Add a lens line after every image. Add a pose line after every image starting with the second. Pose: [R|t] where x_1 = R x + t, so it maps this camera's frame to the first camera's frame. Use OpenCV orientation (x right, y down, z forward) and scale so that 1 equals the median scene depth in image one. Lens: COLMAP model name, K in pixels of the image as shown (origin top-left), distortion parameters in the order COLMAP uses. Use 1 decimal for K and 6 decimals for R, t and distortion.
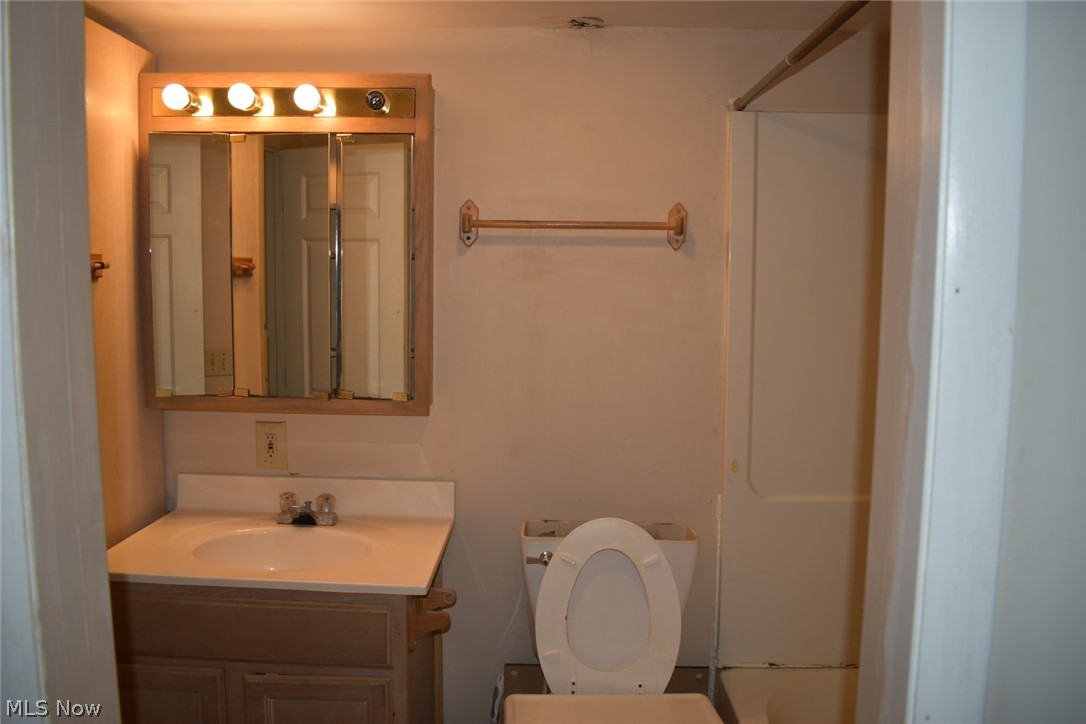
lens RADIAL K [[859.4, 0, 542.2], [0, 859.4, 362.9], [0, 0, 1]] dist [-0.080831, 0.004811]
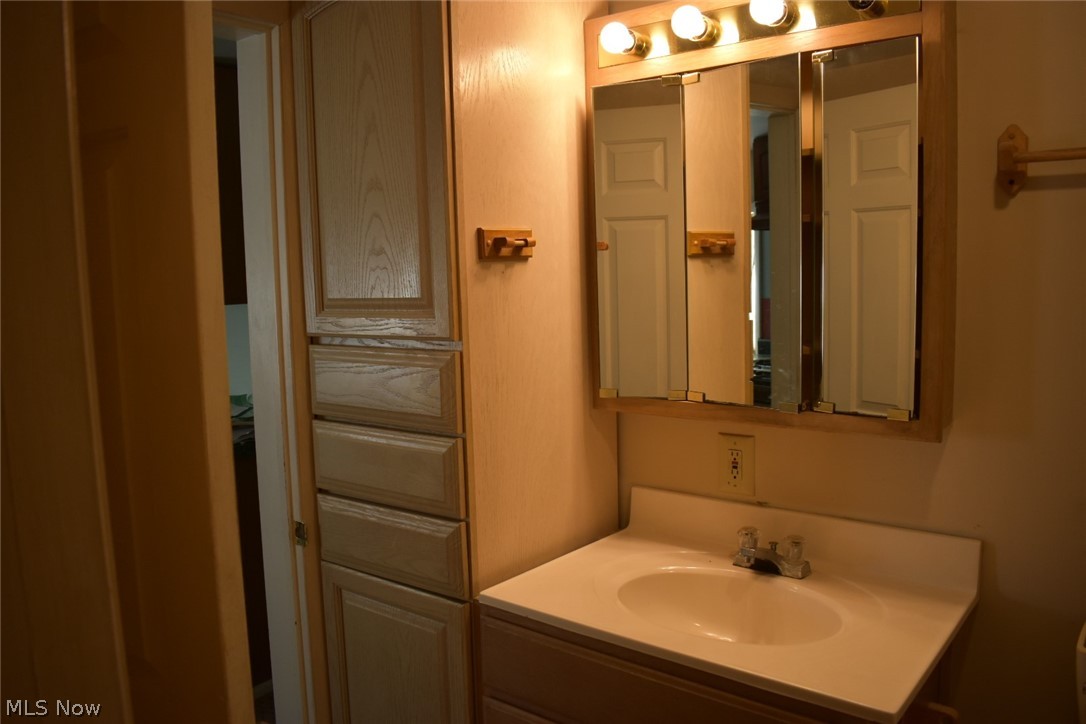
lens RADIAL K [[859.4, 0, 545.6], [0, 859.4, 361.0], [0, 0, 1]] dist [-0.080831, 0.004811]
pose [[0.794227, 0.028741, -0.606941, 0.024782], [-0.025079, 0.999580, 0.014516, -0.007197], [0.607103, 0.003693, 0.794615, 0.267024]]
